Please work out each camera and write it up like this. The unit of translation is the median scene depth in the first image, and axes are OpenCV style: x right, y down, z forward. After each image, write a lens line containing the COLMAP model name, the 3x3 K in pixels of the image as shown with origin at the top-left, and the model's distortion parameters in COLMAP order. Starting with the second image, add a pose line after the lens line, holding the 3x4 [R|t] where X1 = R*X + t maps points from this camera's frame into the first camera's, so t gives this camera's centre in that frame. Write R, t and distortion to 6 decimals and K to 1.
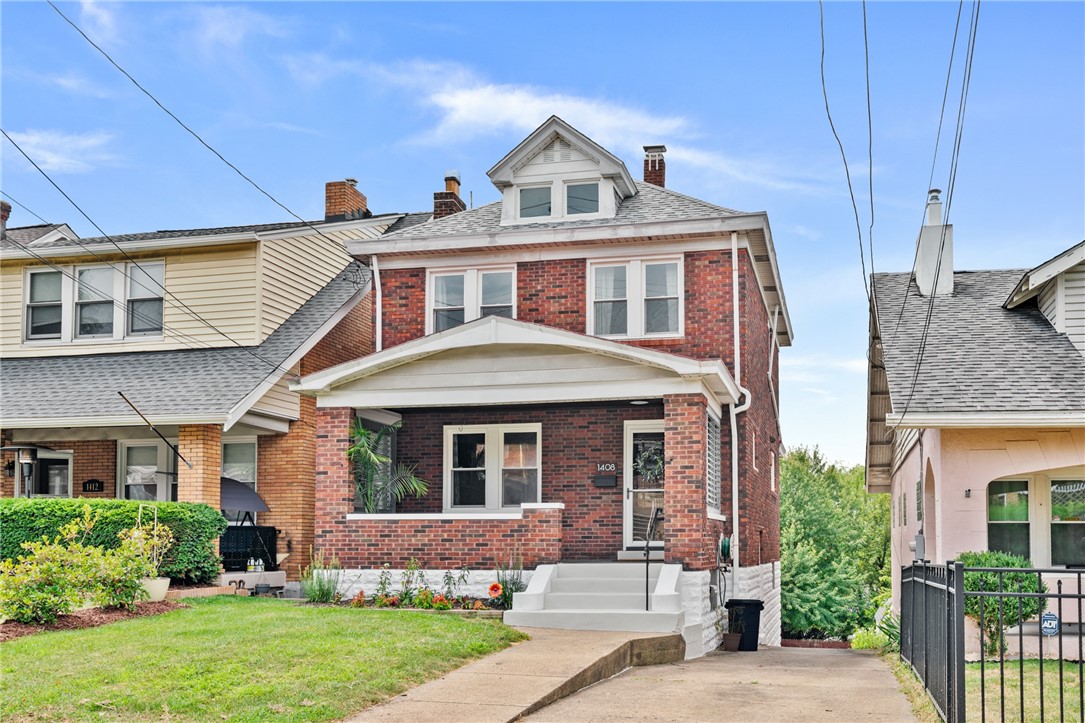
lens RADIAL K [[882.5, 0, 542.5], [0, 882.5, 361.5], [0, 0, 1]] dist [-0.000108, -0.000430]
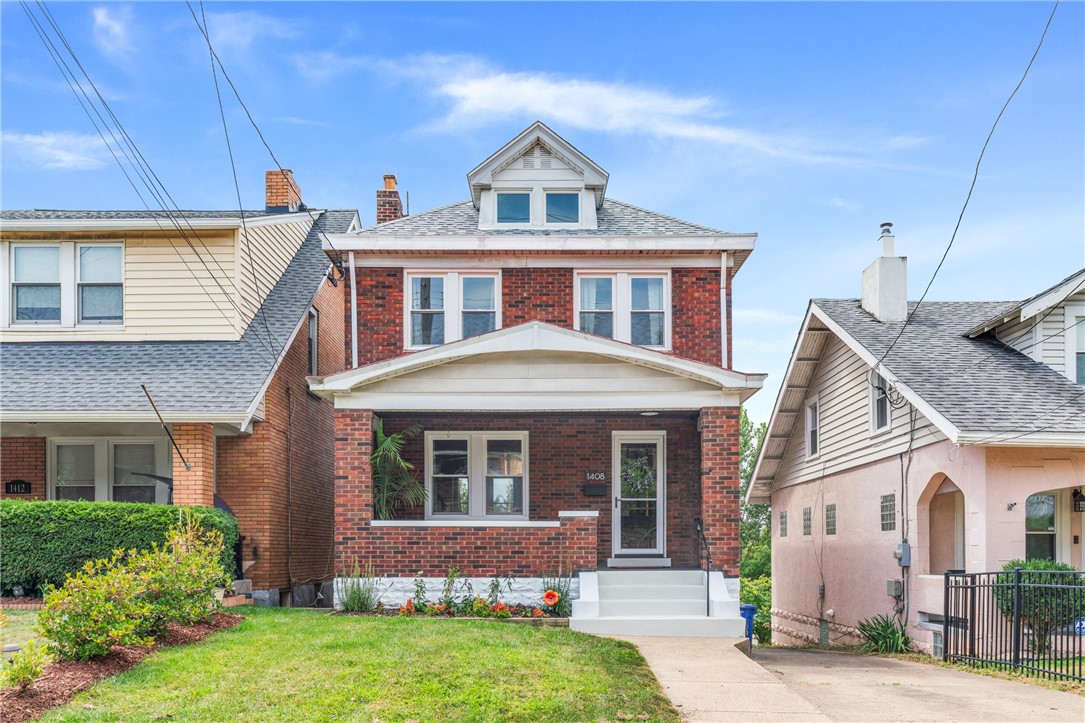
lens RADIAL K [[871.7, 0, 542.3], [0, 871.7, 404.2], [0, 0, 1]] dist [-0.000321, -0.000389]
pose [[0.983301, 0.031915, 0.179167, -0.167281], [-0.038574, 0.998684, 0.033805, 0.005547], [-0.177852, -0.040152, 0.983238, 0.029787]]
